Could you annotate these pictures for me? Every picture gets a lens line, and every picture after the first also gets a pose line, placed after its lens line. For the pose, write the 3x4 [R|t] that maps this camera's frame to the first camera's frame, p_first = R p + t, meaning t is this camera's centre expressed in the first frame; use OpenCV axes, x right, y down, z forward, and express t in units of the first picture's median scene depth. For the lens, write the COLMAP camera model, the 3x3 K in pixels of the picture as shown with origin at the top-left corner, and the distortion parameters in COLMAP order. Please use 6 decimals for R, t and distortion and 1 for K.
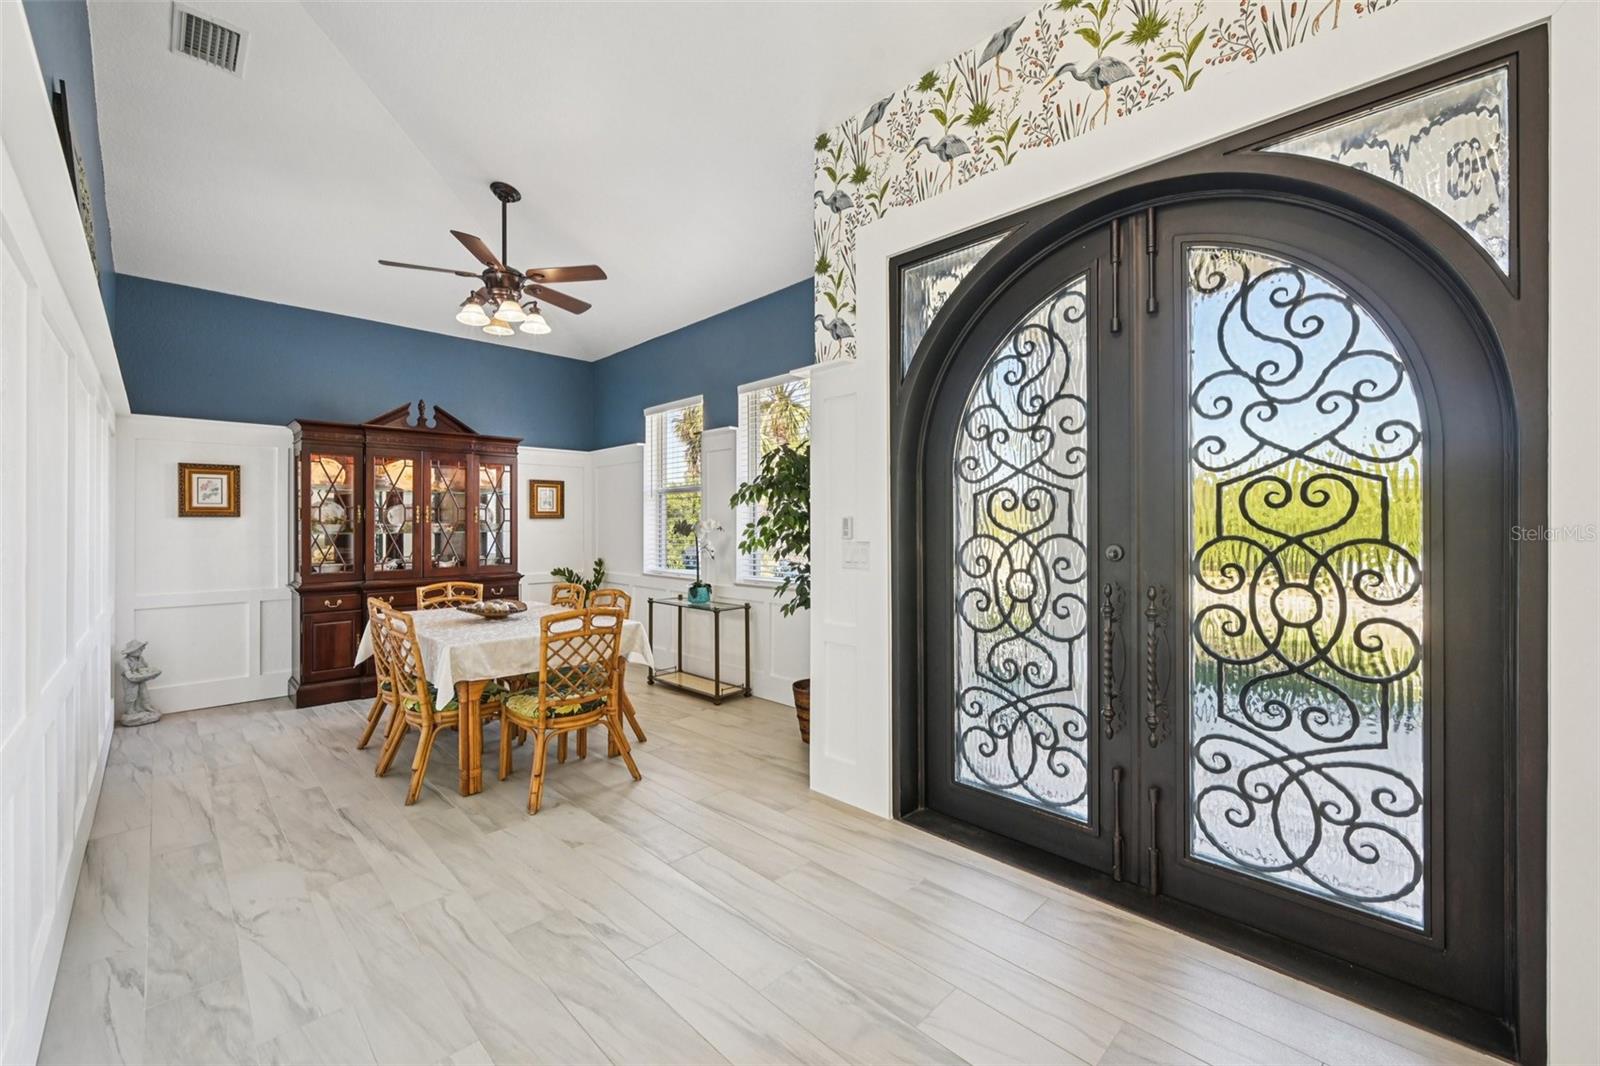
lens RADIAL K [[636.8, 0, 792.2], [0, 636.8, 521.7], [0, 0, 1]] dist [0.000951, -0.000501]
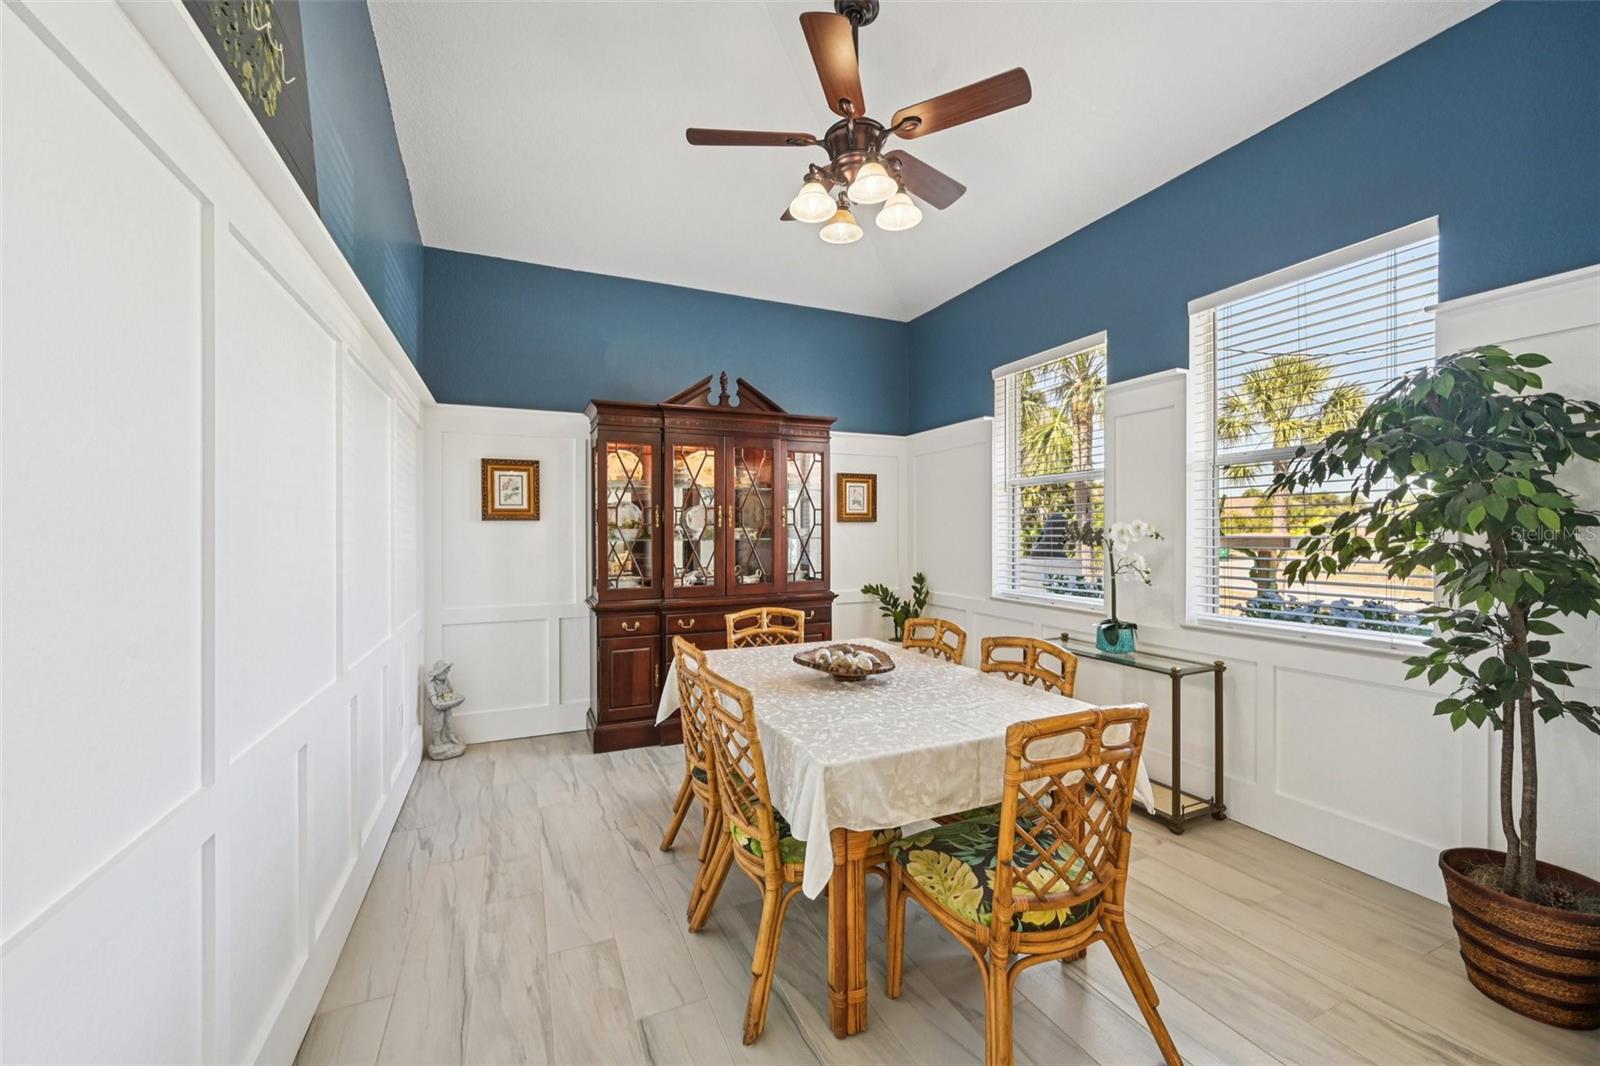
lens RADIAL K [[636.8, 0, 805.9], [0, 636.8, 534.2], [0, 0, 1]] dist [0.000951, -0.000501]
pose [[0.937444, 0.002424, -0.348127, -0.247480], [0.001137, 0.999949, 0.010023, 0.003267], [0.348133, -0.009792, 0.937394, 0.343390]]
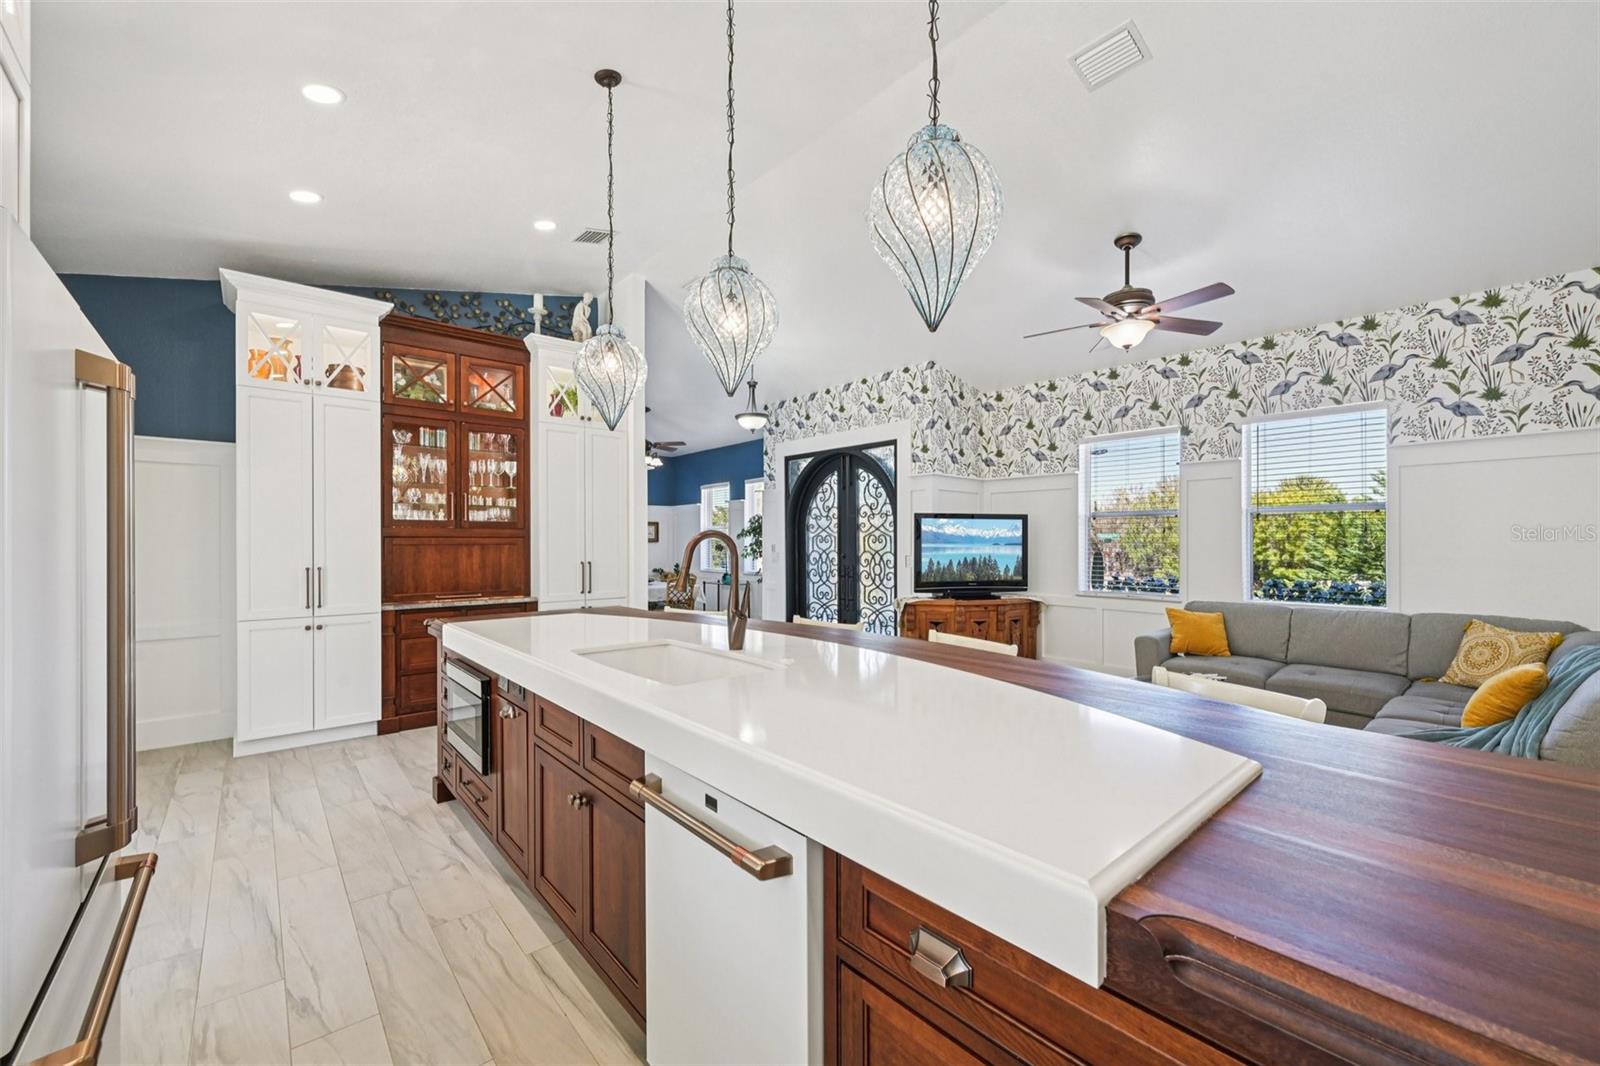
lens RADIAL K [[636.8, 0, 799.2], [0, 636.8, 541.4], [0, 0, 1]] dist [0.000951, -0.000501]
pose [[0.997601, 0.000821, -0.069215, 0.276100], [-0.000523, 0.999991, 0.004315, -0.022685], [0.069217, -0.004269, 0.997592, -1.260089]]
